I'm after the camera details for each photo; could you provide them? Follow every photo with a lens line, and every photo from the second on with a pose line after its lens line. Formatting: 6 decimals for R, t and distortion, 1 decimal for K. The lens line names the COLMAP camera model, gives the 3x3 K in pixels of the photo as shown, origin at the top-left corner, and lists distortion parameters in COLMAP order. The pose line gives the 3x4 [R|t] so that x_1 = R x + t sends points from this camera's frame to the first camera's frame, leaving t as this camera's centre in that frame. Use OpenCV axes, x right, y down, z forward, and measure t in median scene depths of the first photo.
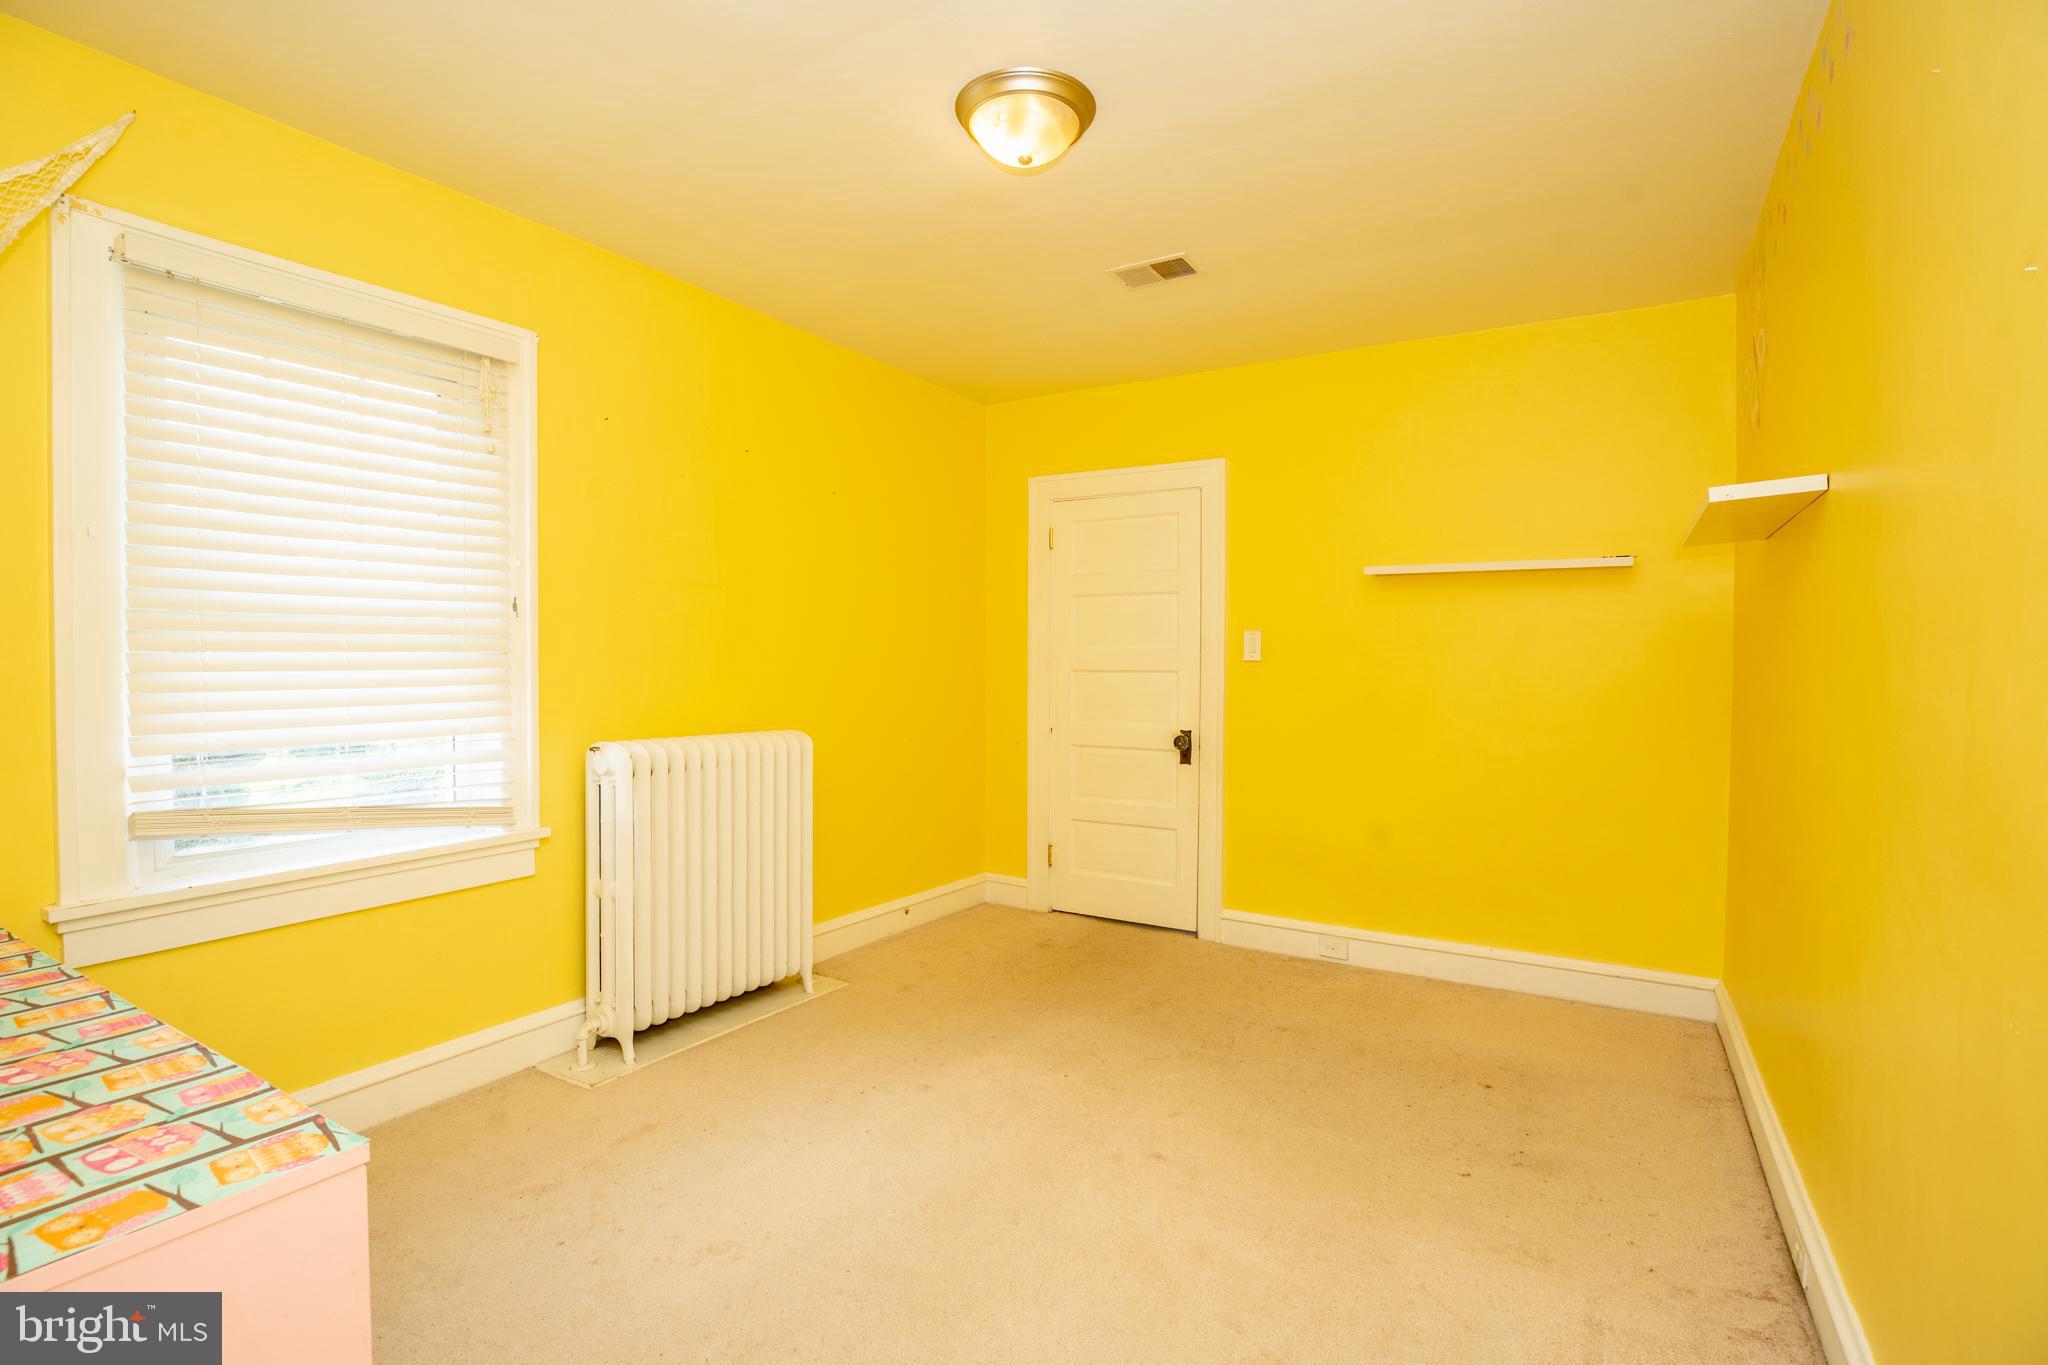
lens RADIAL K [[986.8, 0, 1020.5], [0, 986.8, 685.3], [0, 0, 1]] dist [-0.043274, 0.014230]
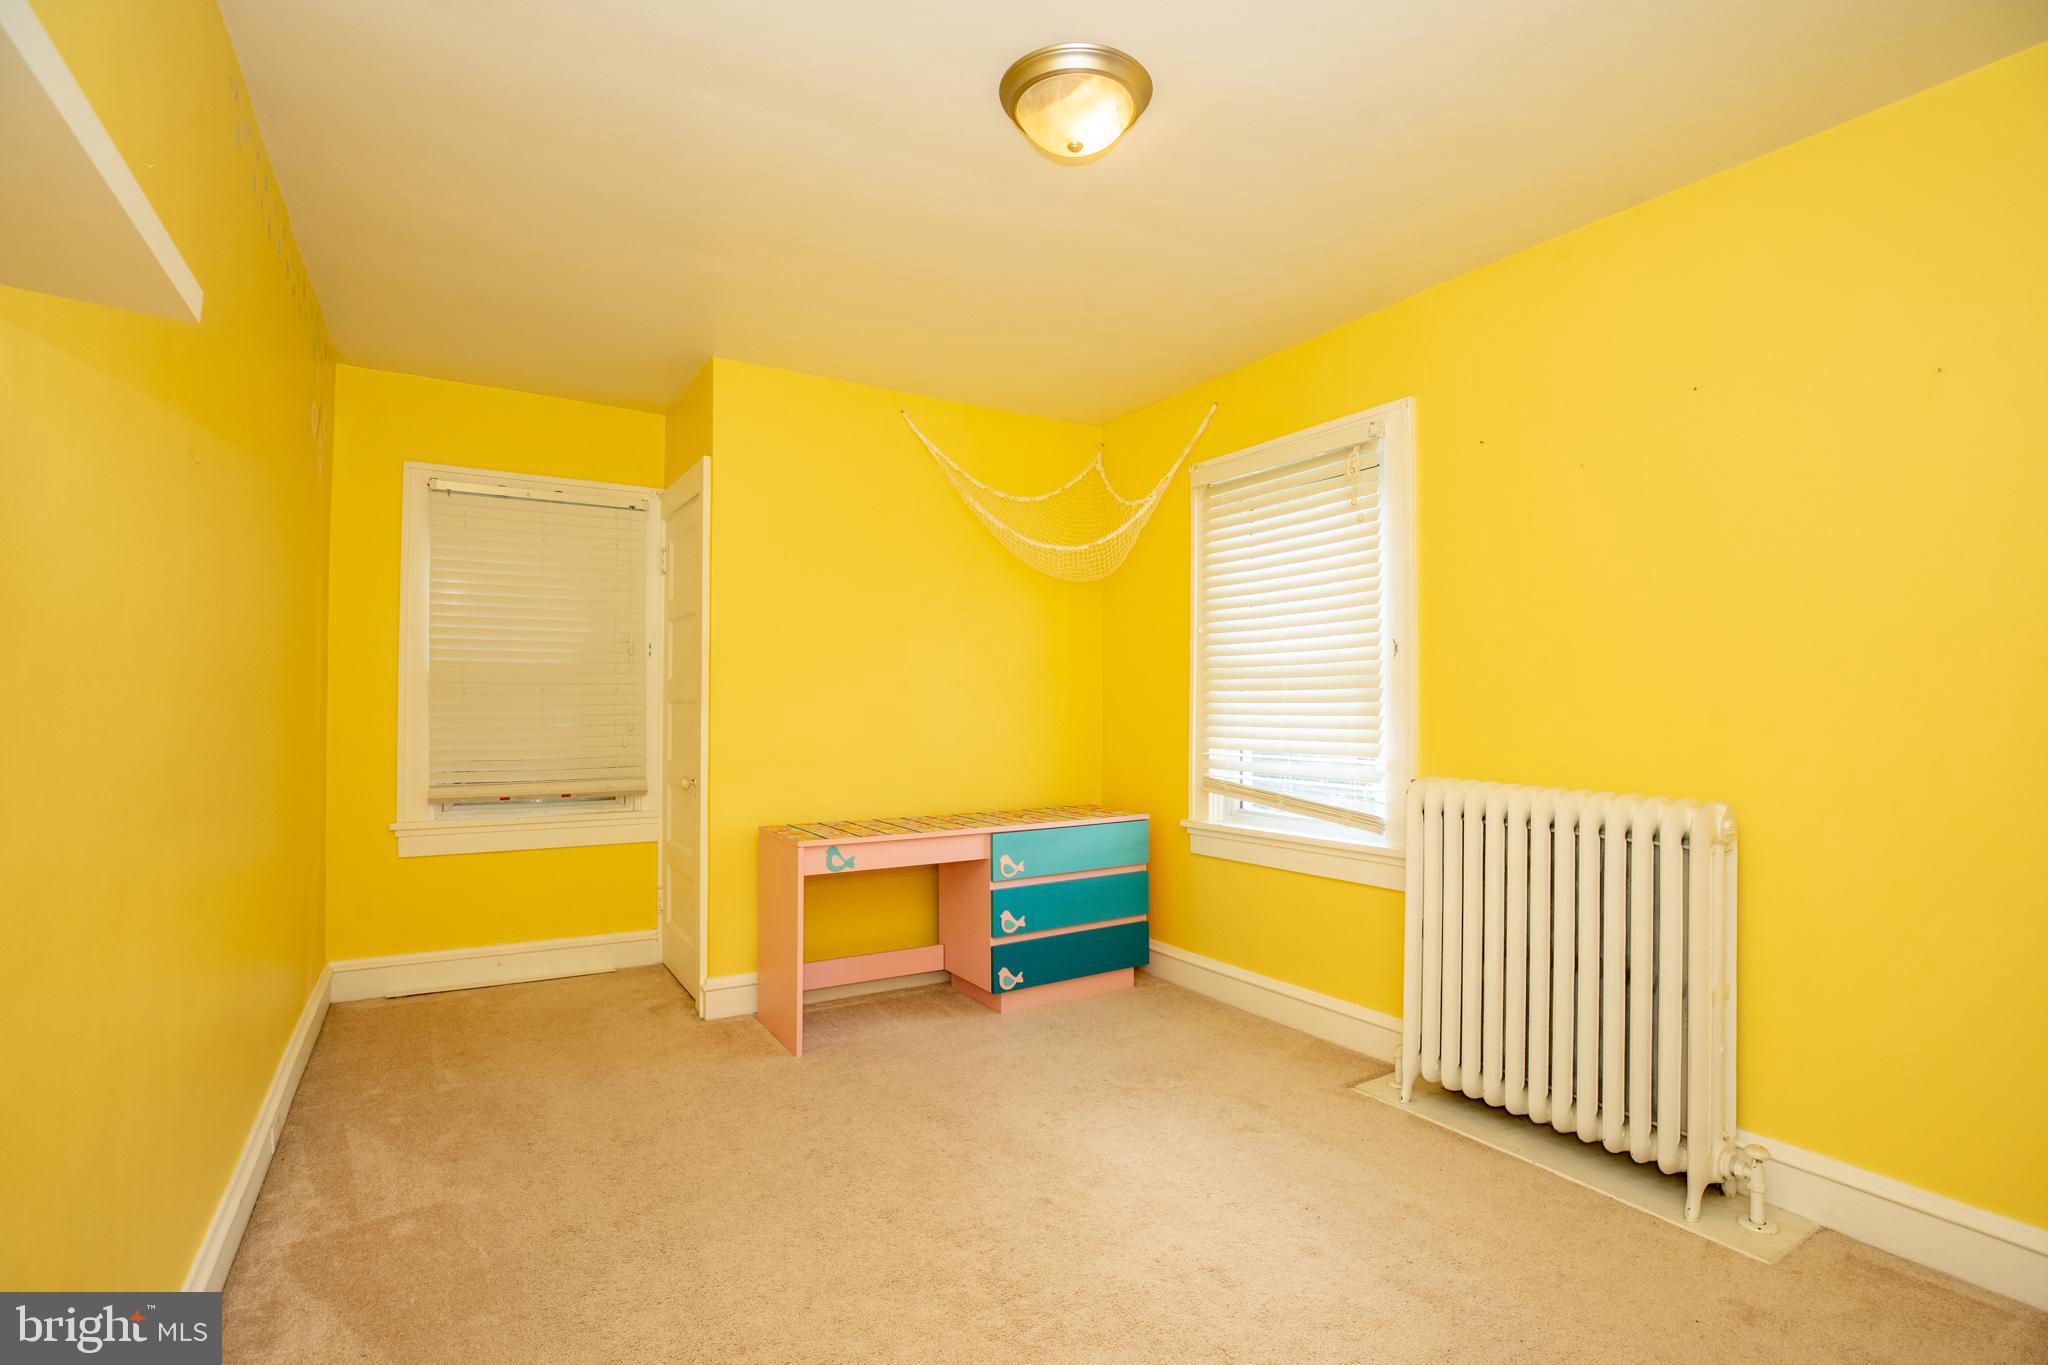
lens RADIAL K [[986.8, 0, 1020.5], [0, 986.8, 685.3], [0, 0, 1]] dist [-0.043274, 0.014230]
pose [[-0.459599, -0.010095, -0.888069, 0.825756], [-0.020110, 0.999797, -0.000958, -0.033515], [0.887899, 0.017419, -0.459709, 1.371225]]
